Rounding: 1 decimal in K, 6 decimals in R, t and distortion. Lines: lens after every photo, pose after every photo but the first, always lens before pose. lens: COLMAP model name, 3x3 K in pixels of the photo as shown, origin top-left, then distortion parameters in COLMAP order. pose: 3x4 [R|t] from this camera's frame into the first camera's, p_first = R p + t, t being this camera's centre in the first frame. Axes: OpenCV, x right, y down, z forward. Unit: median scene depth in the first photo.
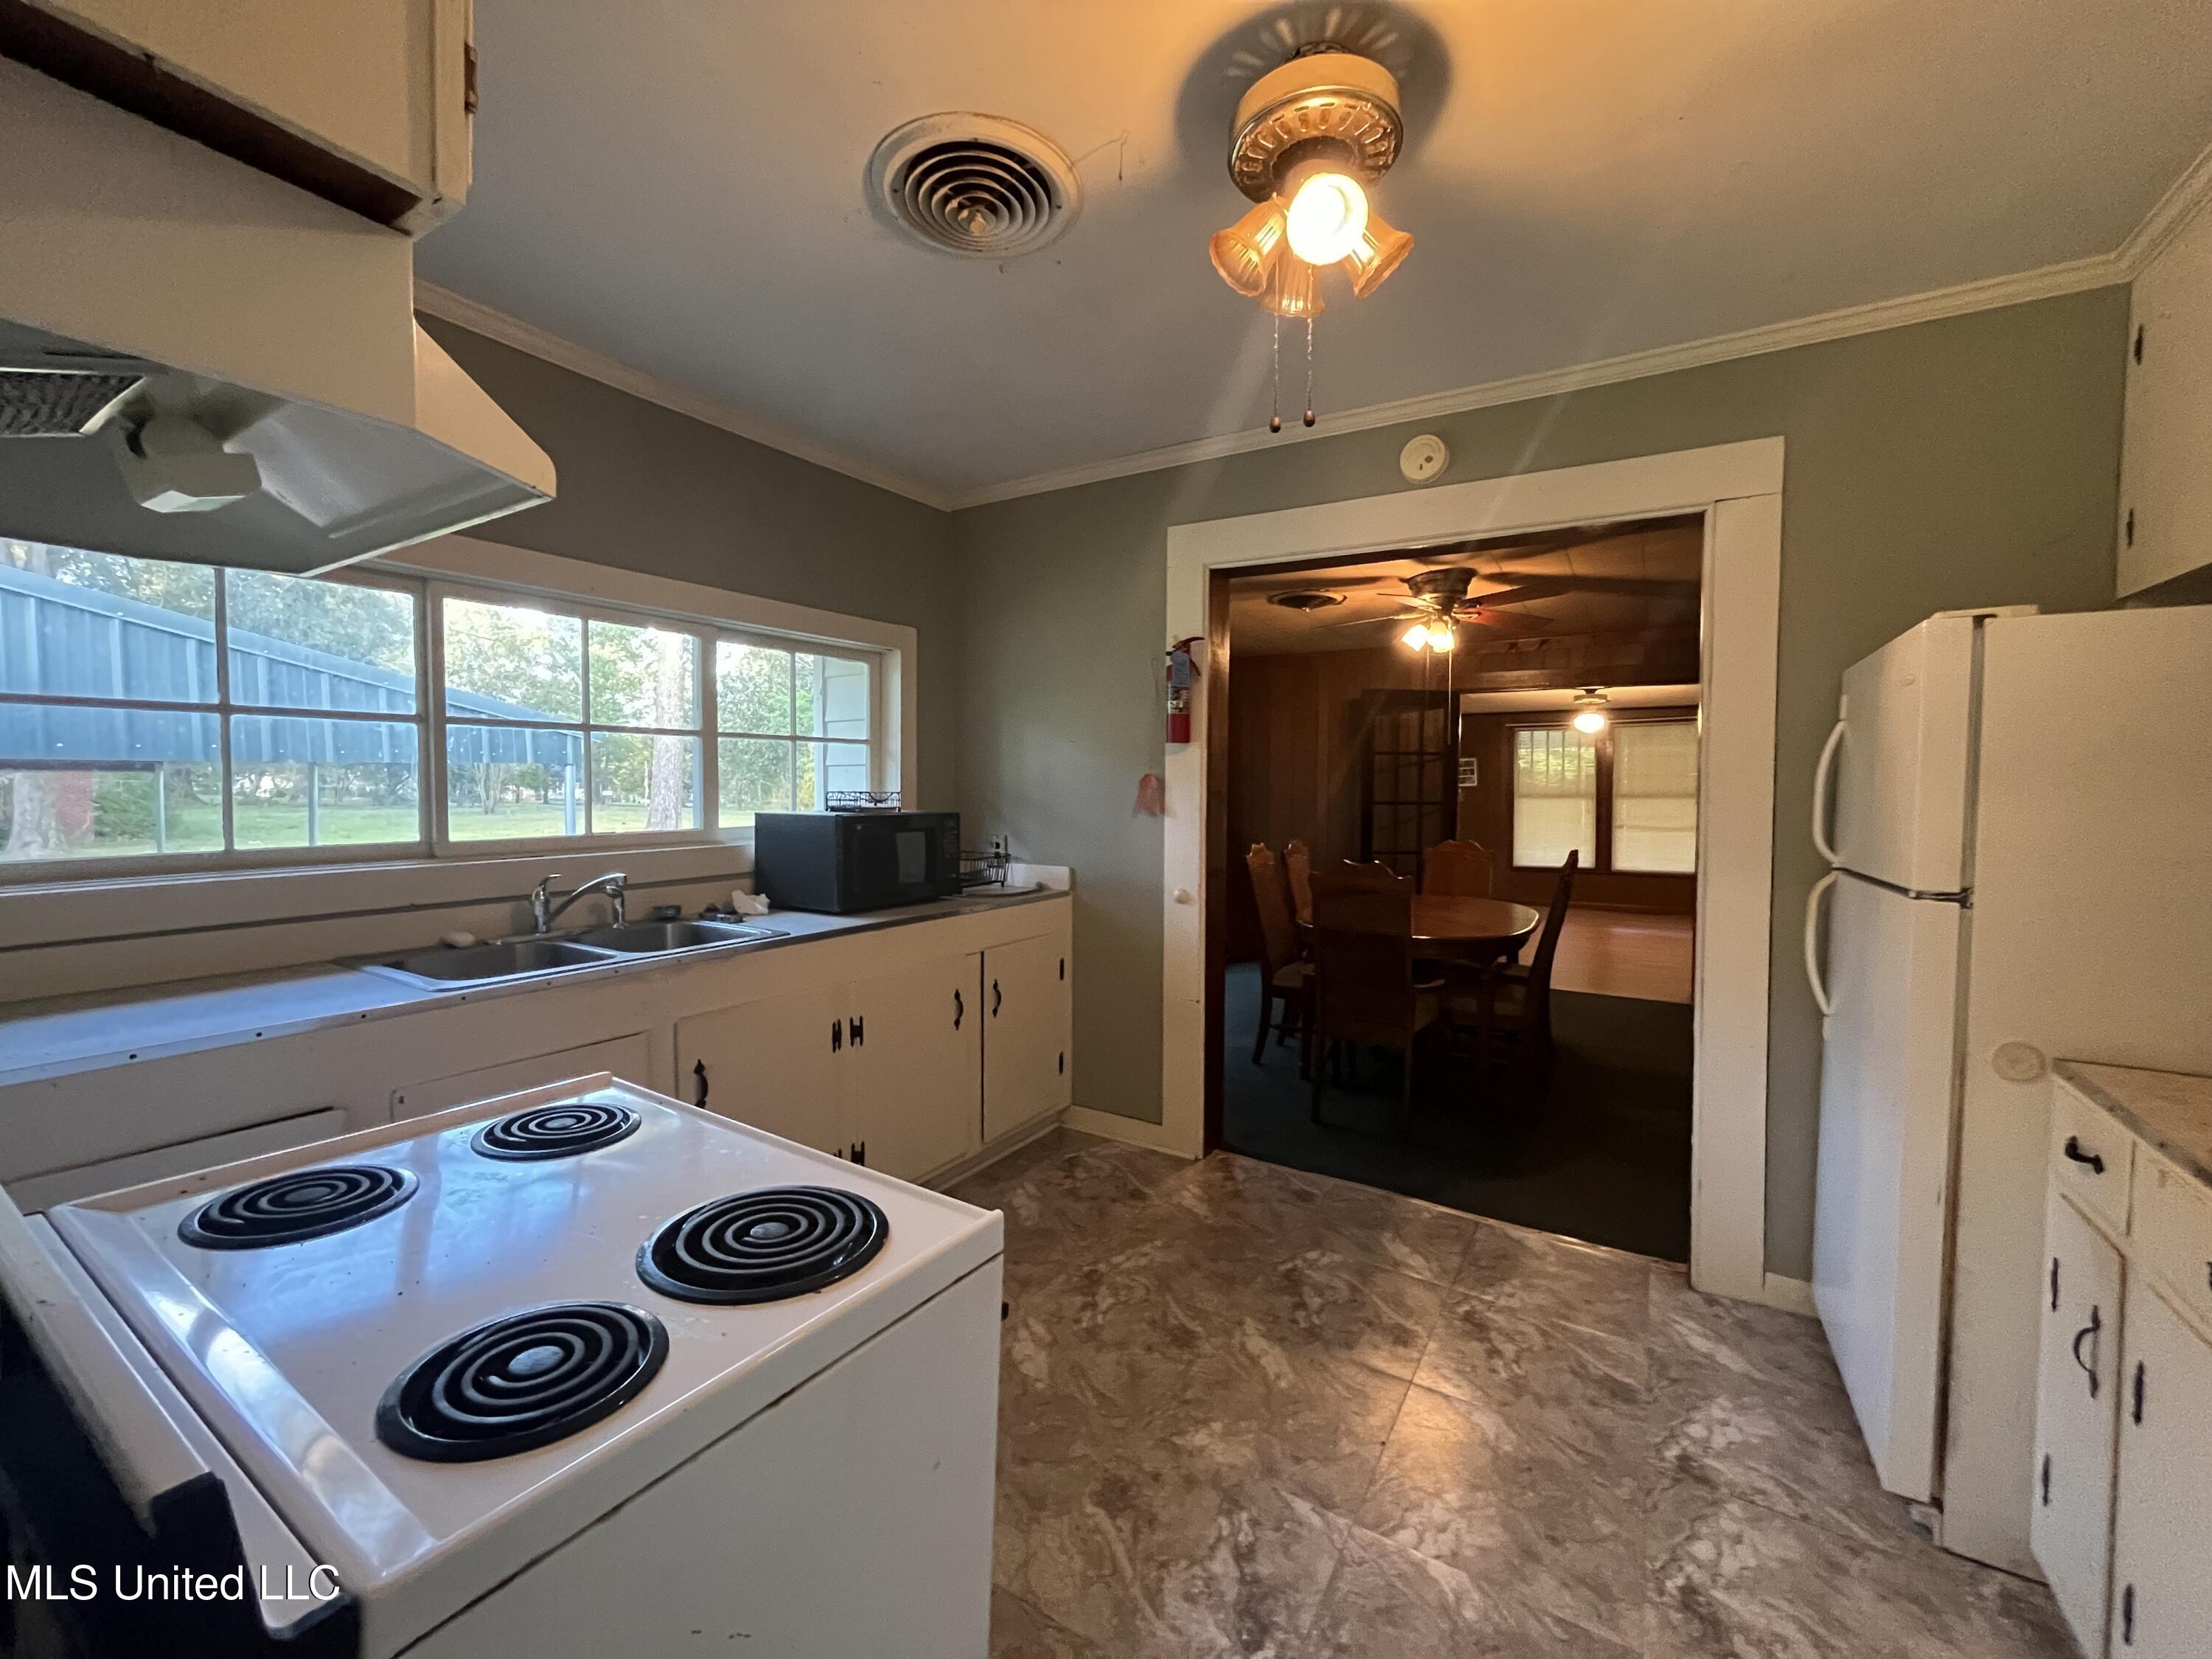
lens RADIAL K [[877.2, 0, 1102.9], [0, 877.2, 824.1], [0, 0, 1]] dist [-0.003028, -0.000327]
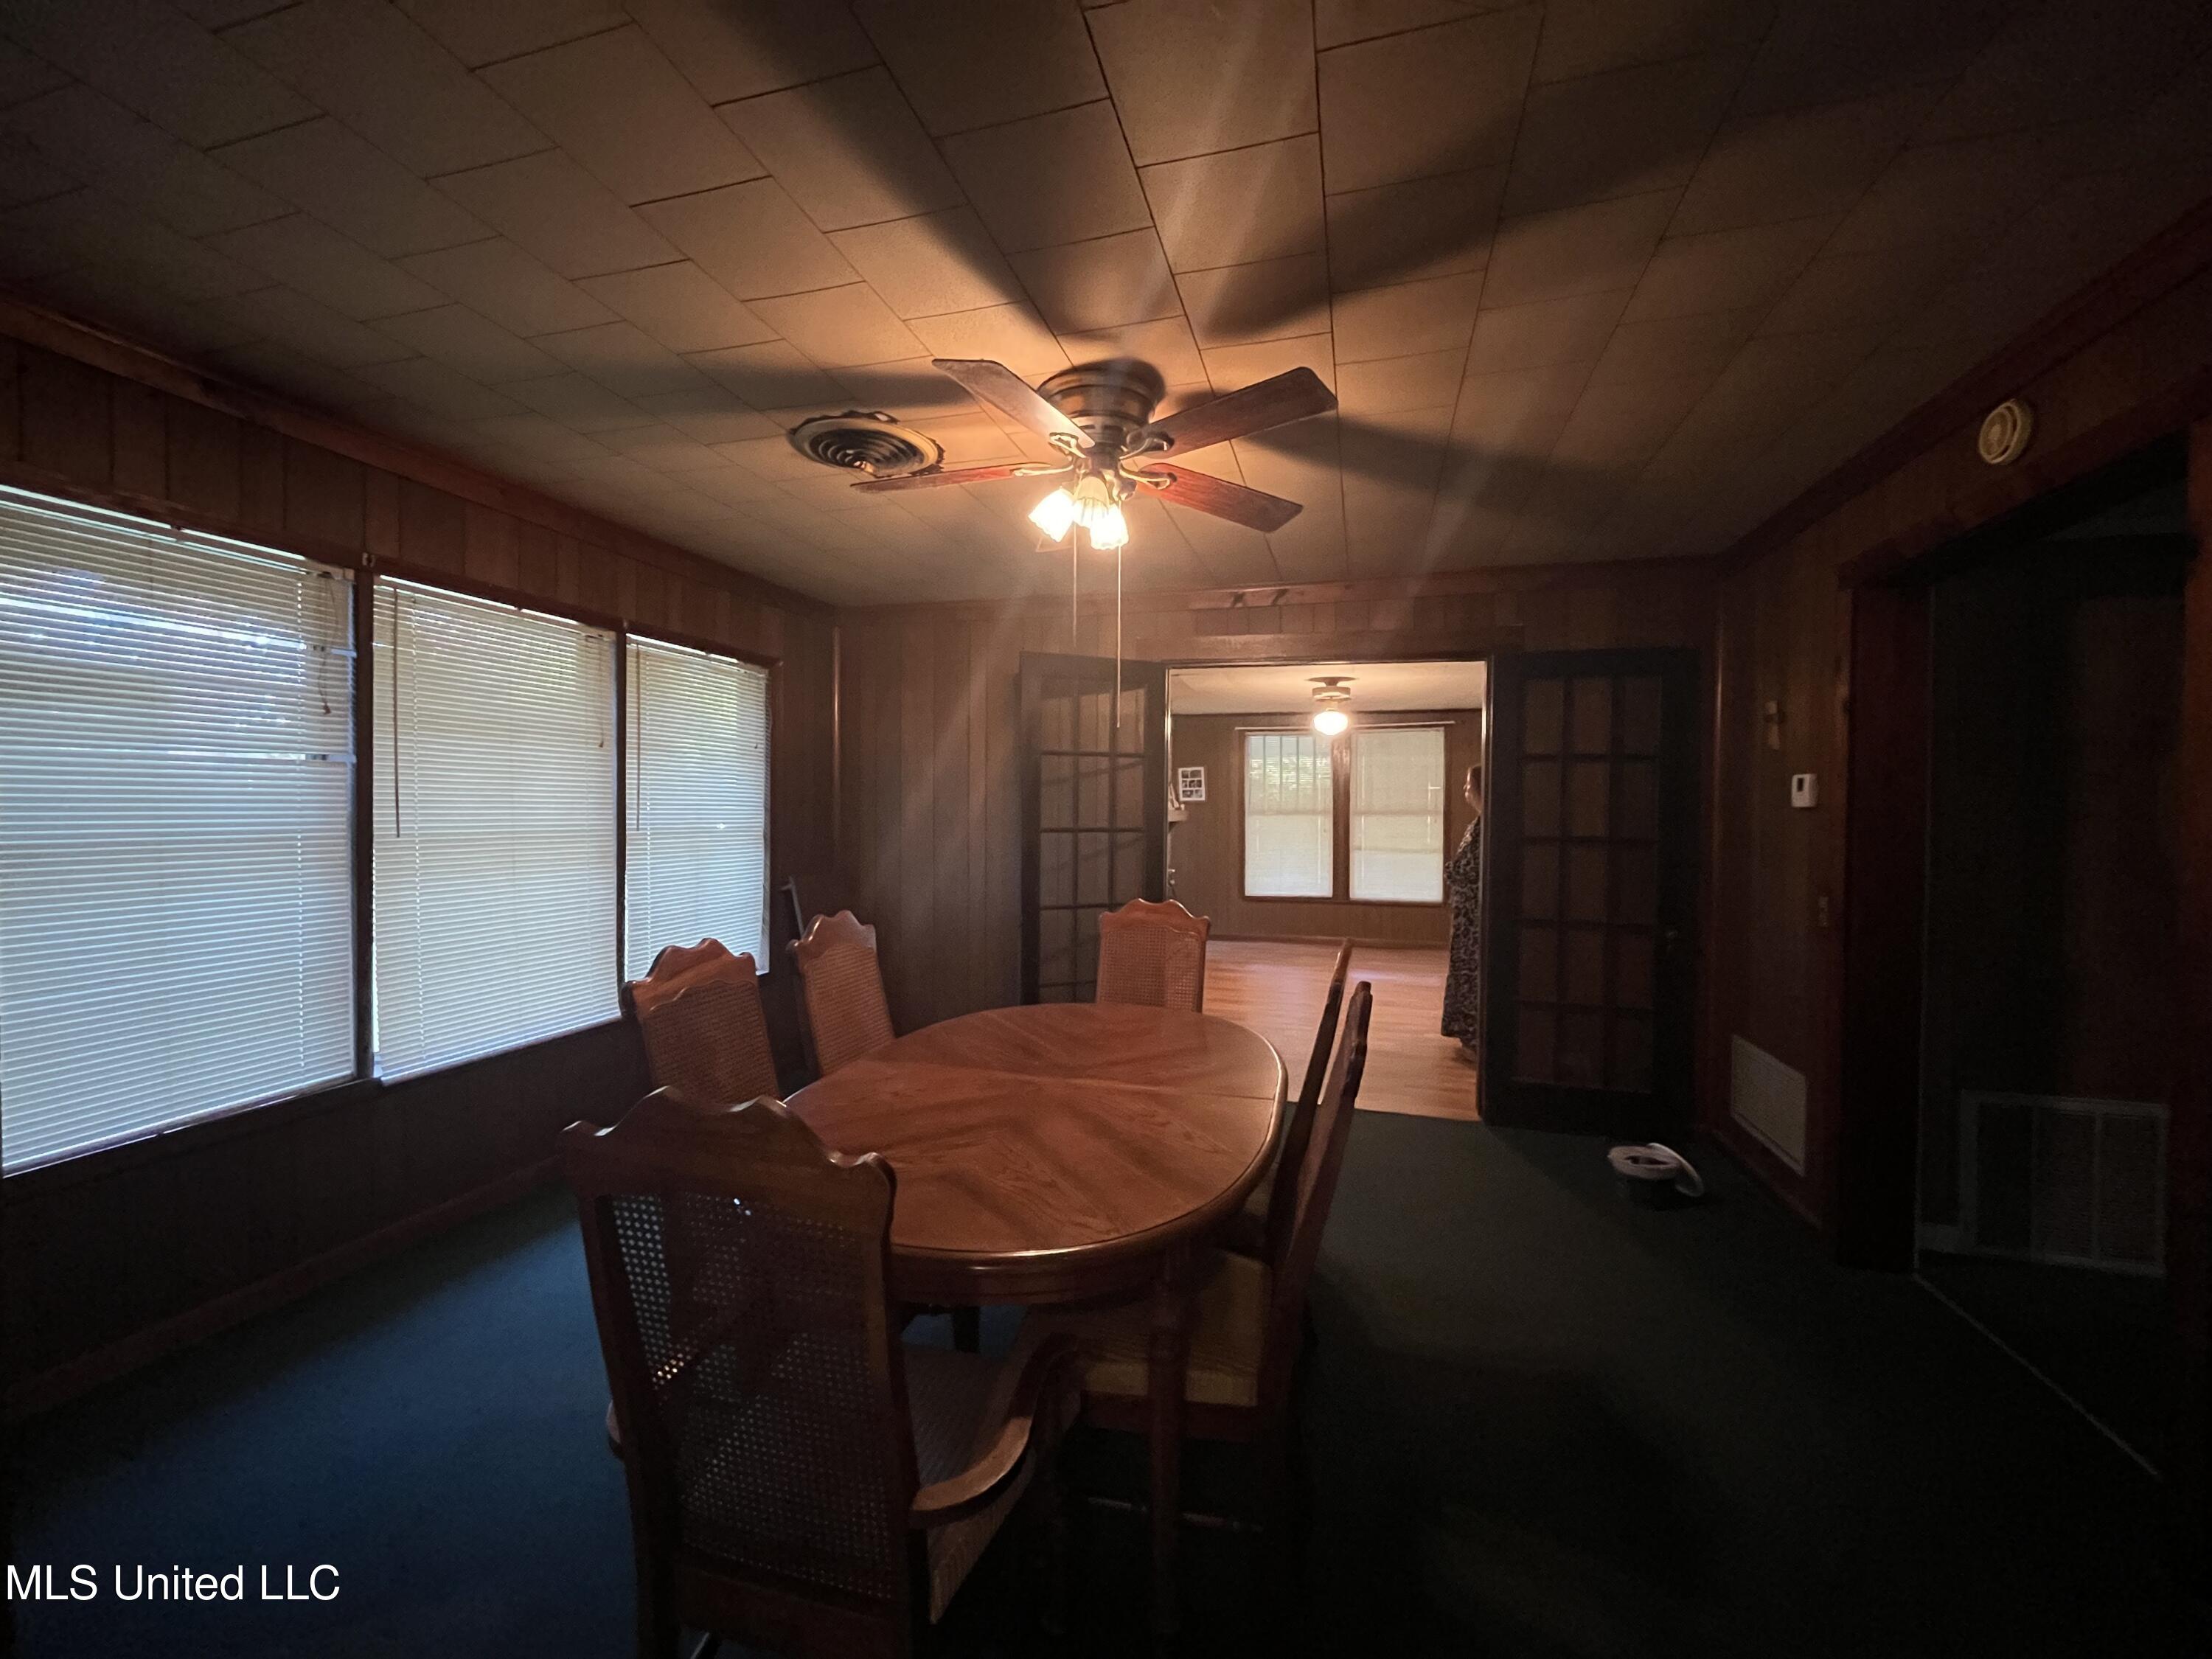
lens RADIAL K [[877.2, 0, 1109.9], [0, 877.2, 821.4], [0, 0, 1]] dist [-0.003028, -0.000327]
pose [[0.960238, -0.003506, 0.279161, 0.128610], [0.007697, 0.999873, -0.013919, -0.015738], [-0.279077, 0.015515, 0.960143, 0.267649]]
